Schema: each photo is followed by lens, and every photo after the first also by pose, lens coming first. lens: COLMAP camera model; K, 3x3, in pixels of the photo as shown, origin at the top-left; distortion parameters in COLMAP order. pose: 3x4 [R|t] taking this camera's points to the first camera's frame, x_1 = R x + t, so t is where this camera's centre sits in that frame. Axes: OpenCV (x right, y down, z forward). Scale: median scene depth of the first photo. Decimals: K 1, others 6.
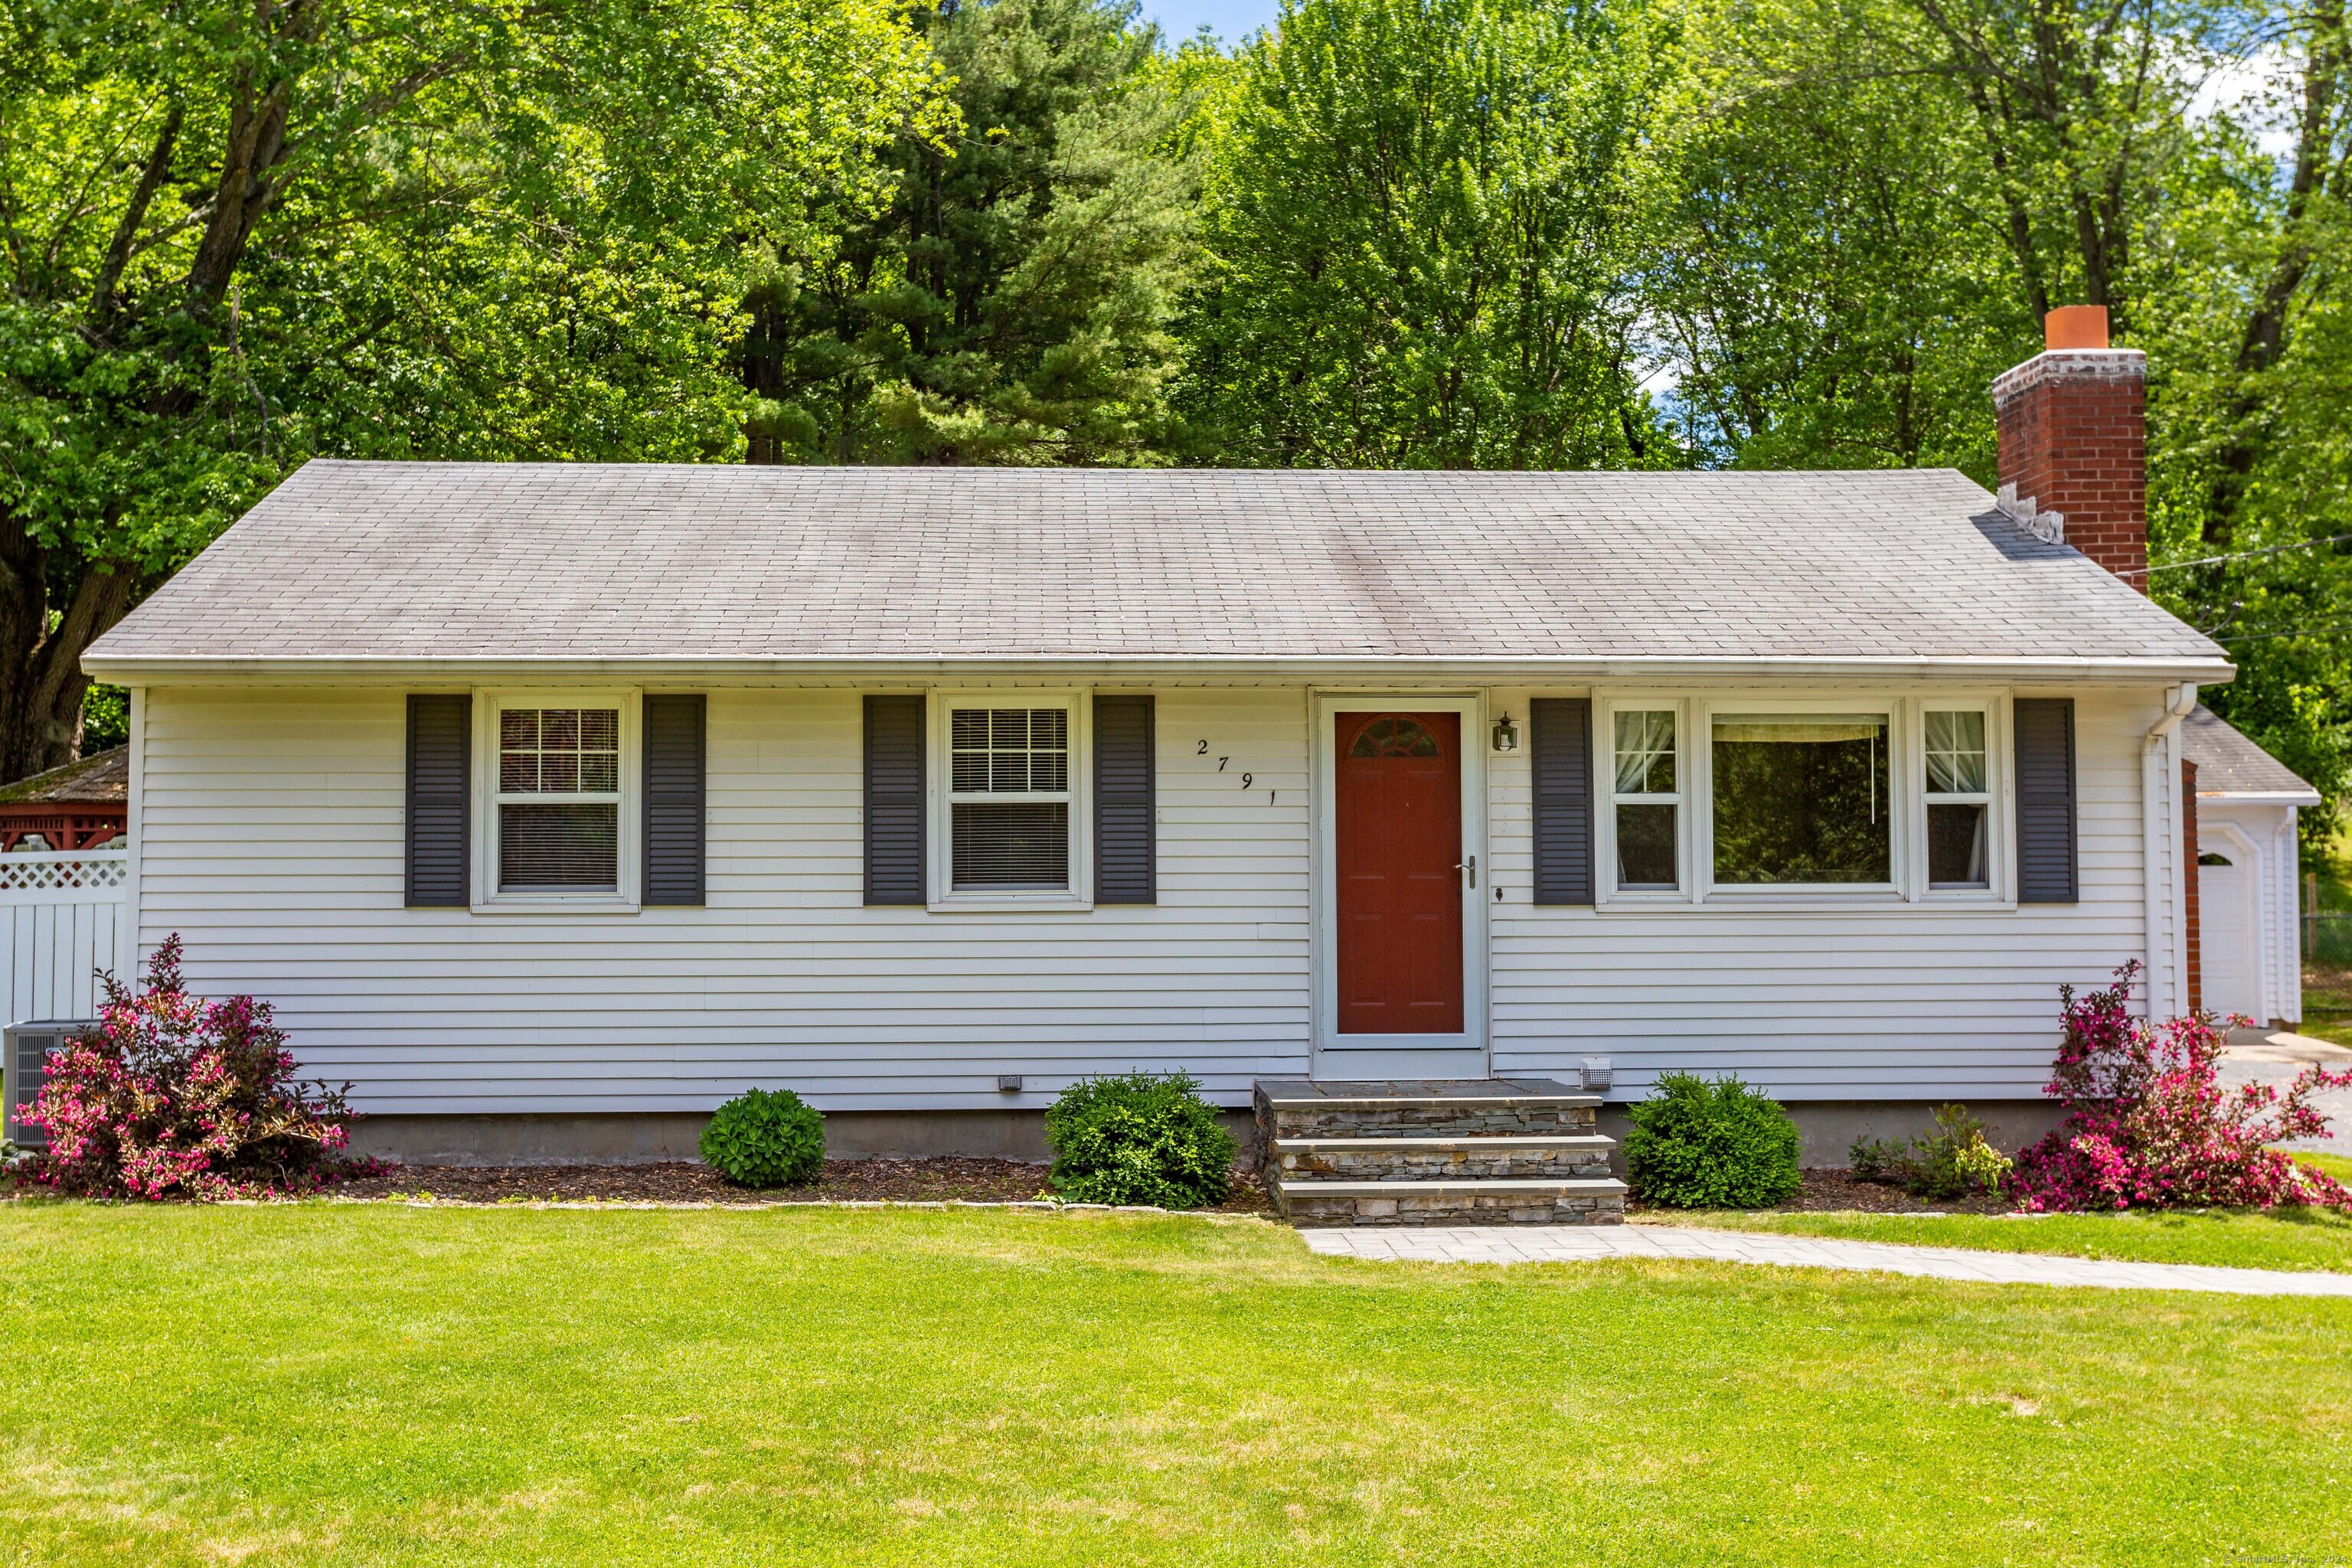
lens RADIAL K [[2846.9, 0, 1175.9], [0, 2846.9, 664.9], [0, 0, 1]] dist [0.001759, -0.019853]
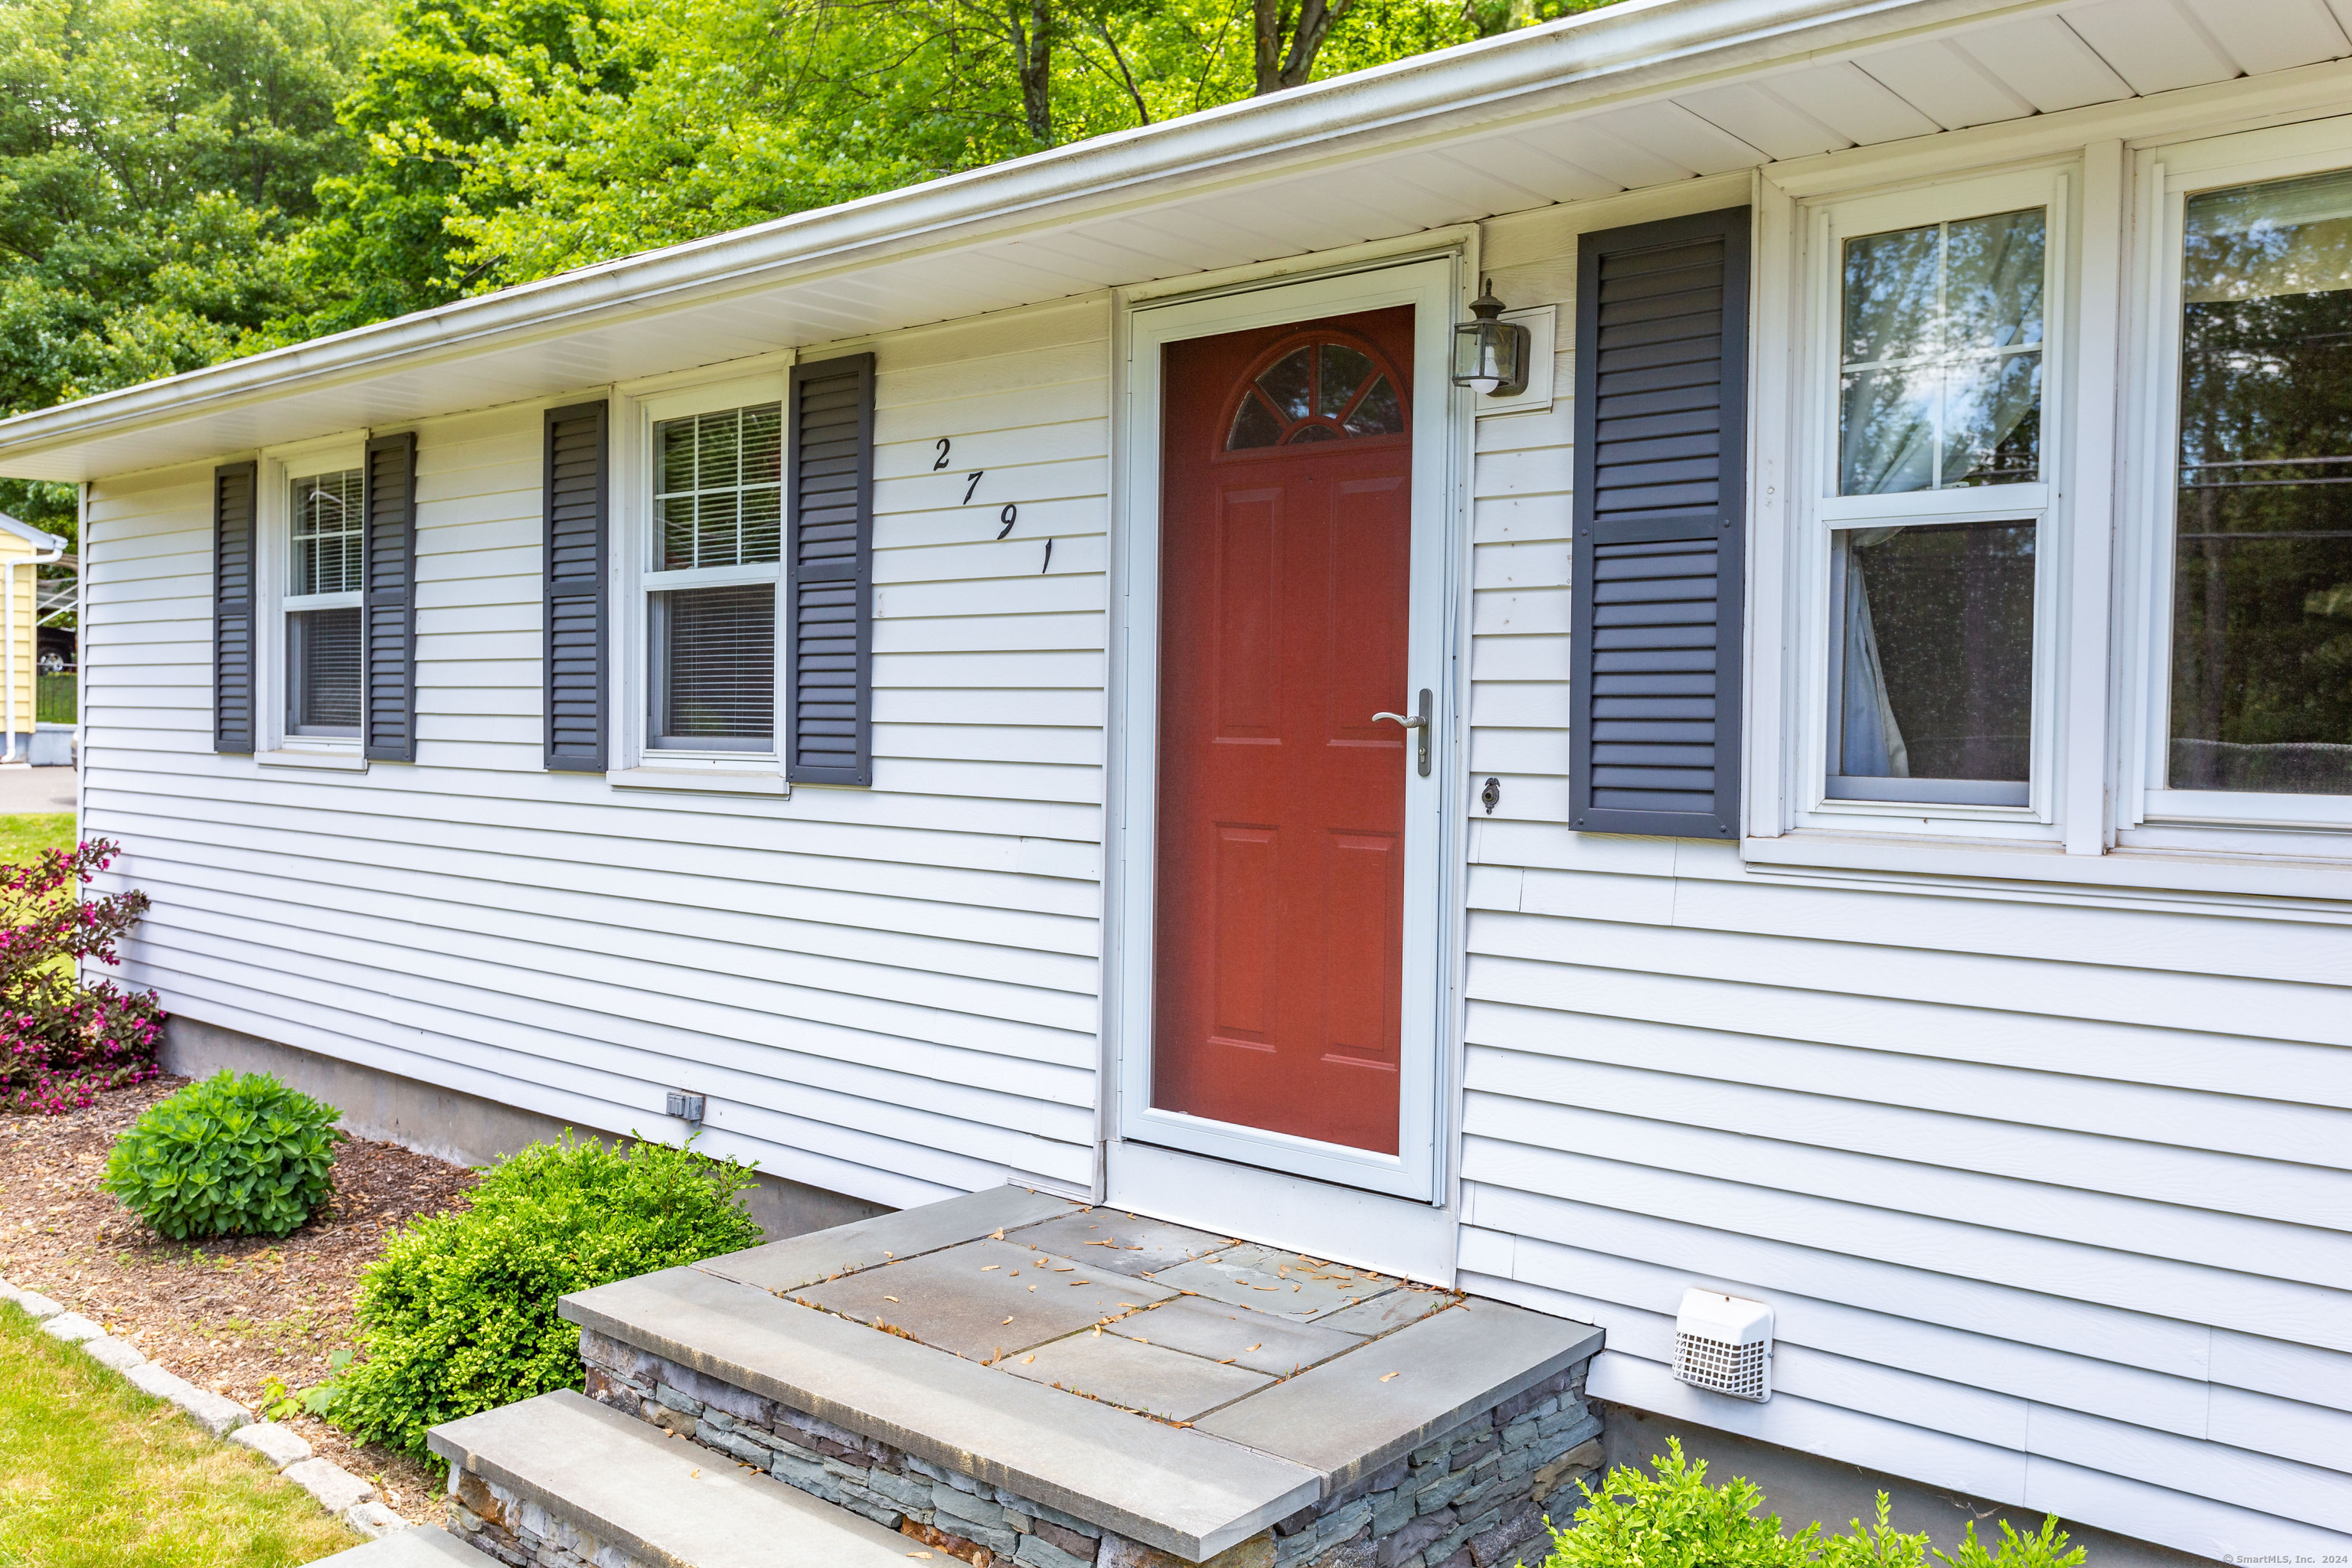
lens RADIAL K [[1901.1, 0, 1176.0], [0, 1901.1, 784.0], [0, 0, 1]] dist [0.003813, 0.000576]
pose [[0.714449, 0.037364, -0.698689, 0.255110], [0.033707, 0.995576, 0.087707, 0.056744], [0.698875, -0.086213, 0.710029, 0.803393]]
